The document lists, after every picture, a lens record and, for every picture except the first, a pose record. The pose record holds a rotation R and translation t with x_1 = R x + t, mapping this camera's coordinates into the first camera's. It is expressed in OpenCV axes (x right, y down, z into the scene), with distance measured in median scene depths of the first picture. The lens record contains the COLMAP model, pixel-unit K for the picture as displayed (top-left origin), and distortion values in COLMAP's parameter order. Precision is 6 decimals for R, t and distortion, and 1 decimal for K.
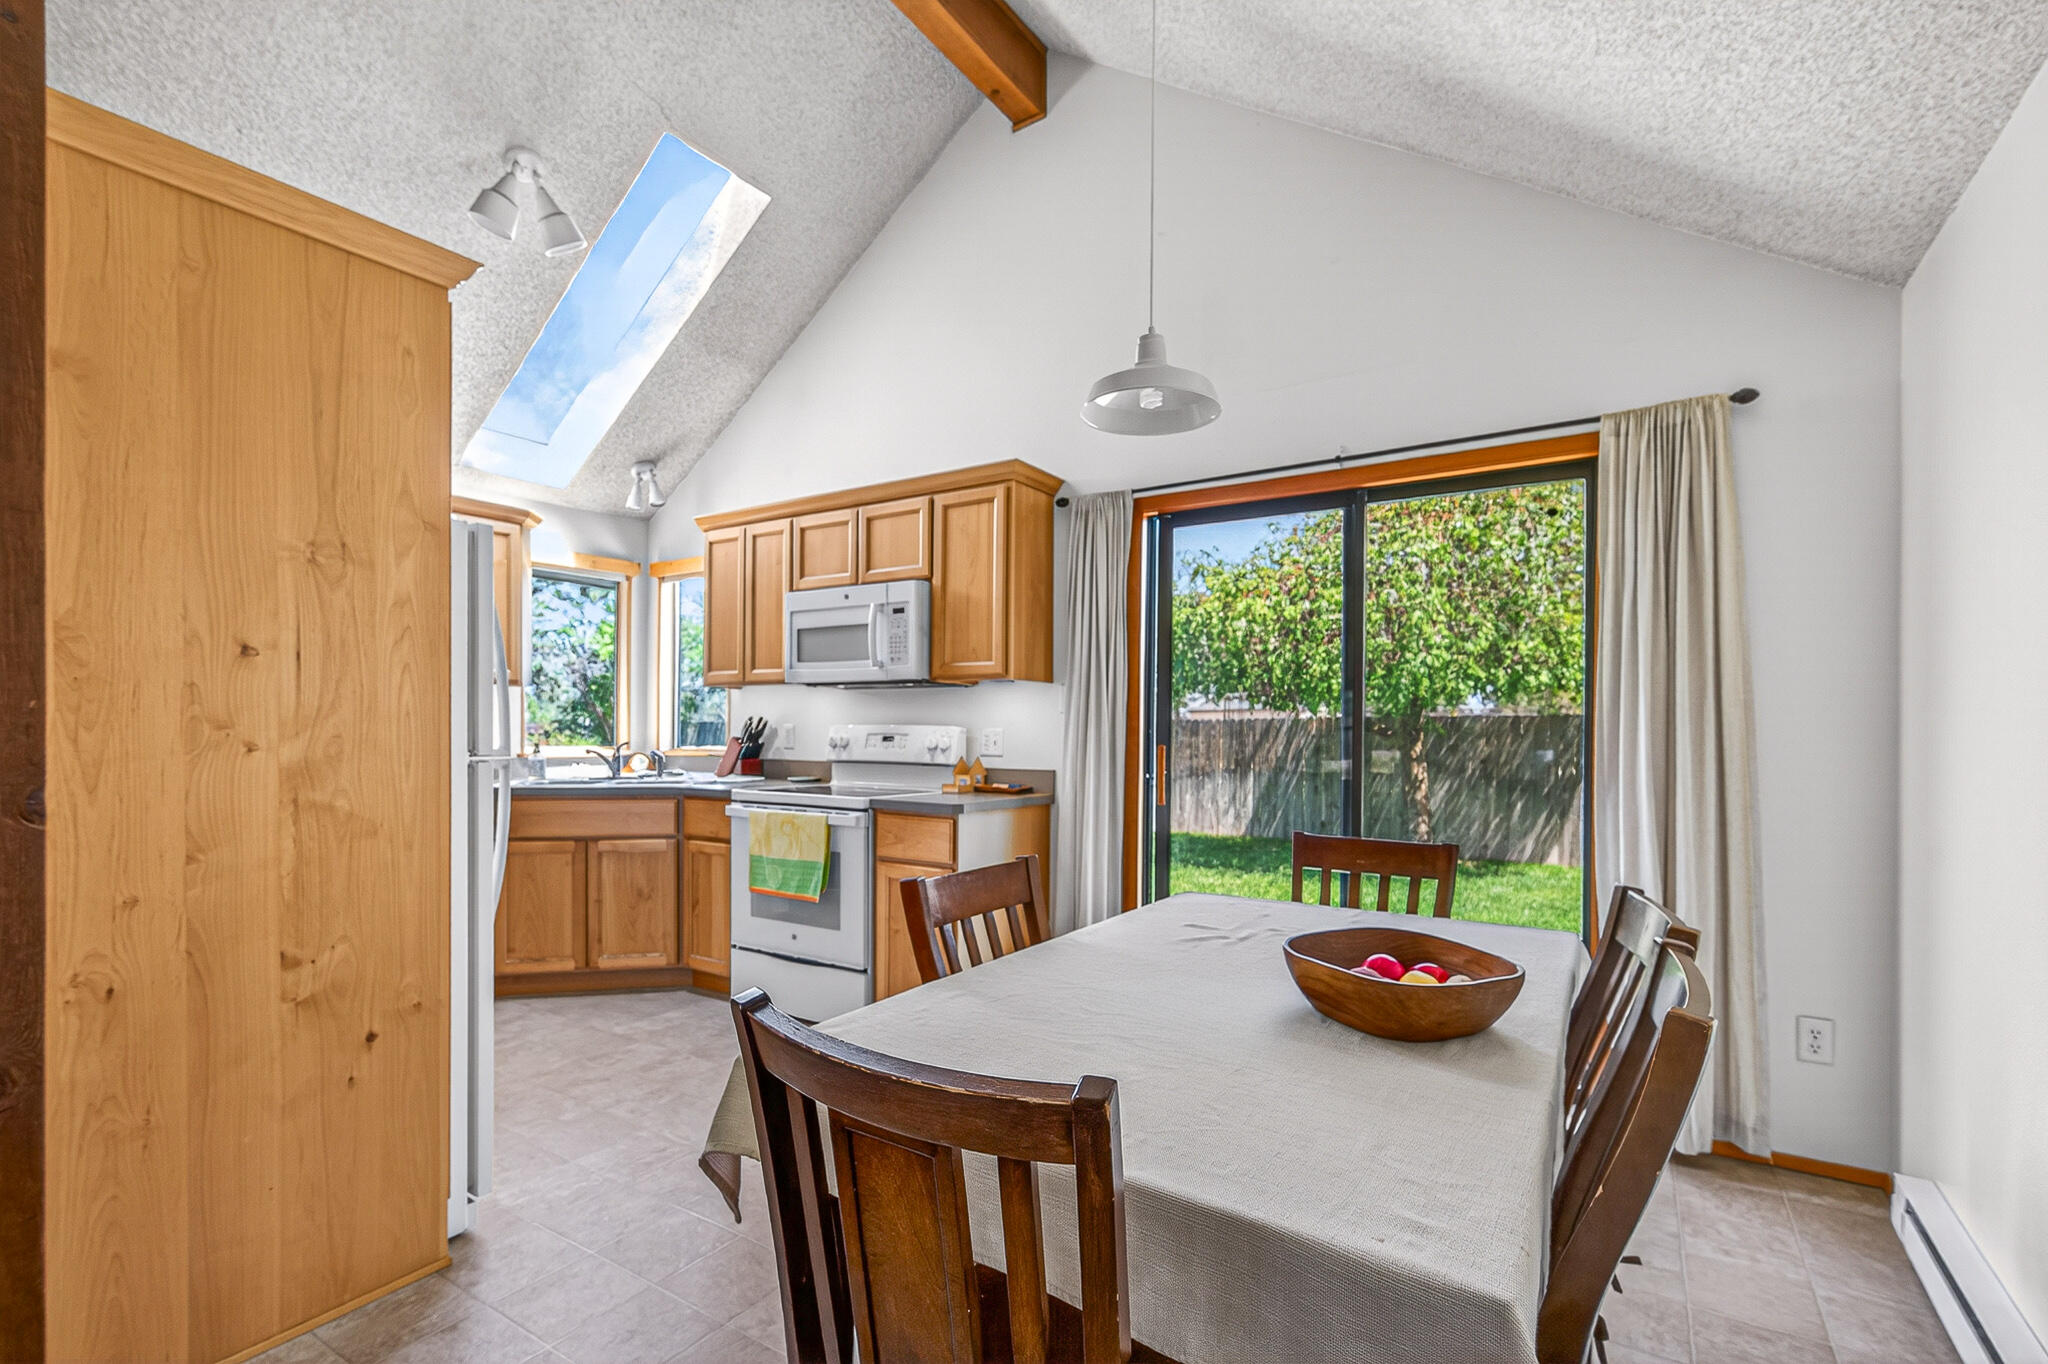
lens RADIAL K [[931.4, 0, 1029.2], [0, 931.4, 737.9], [0, 0, 1]] dist [0.002714, 0.000141]
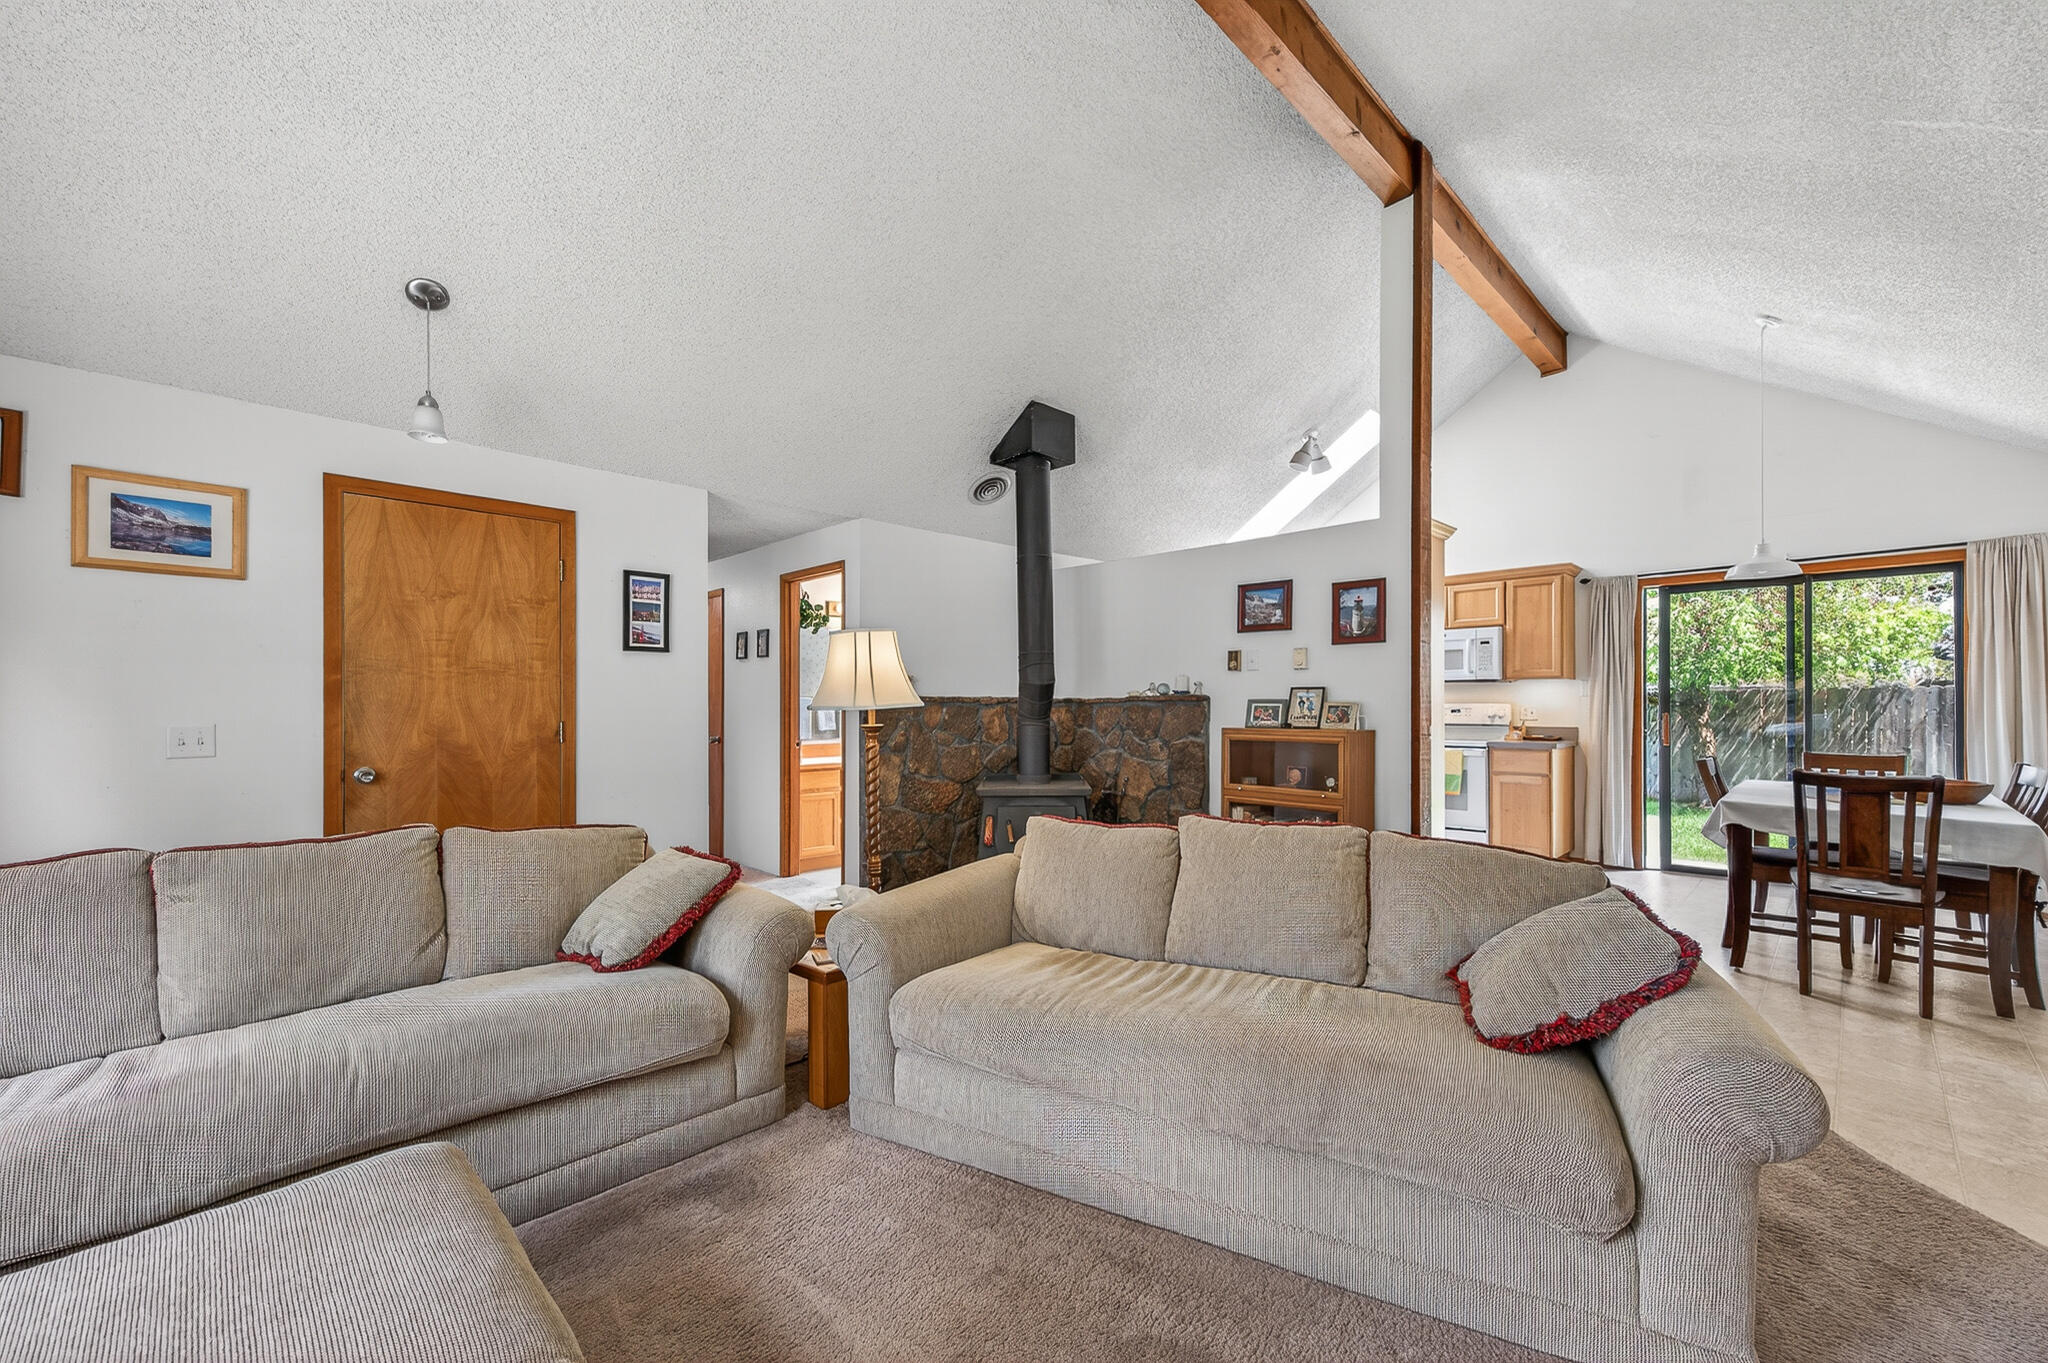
lens RADIAL K [[825.0, 0, 1022.1], [0, 825.0, 715.1], [0, 0, 1]] dist [0.007567, -0.000455]
pose [[0.978503, -0.013832, -0.205767, -0.654707], [0.013174, 0.999903, -0.004565, 0.003880], [0.205810, 0.001756, 0.978590, -0.754385]]
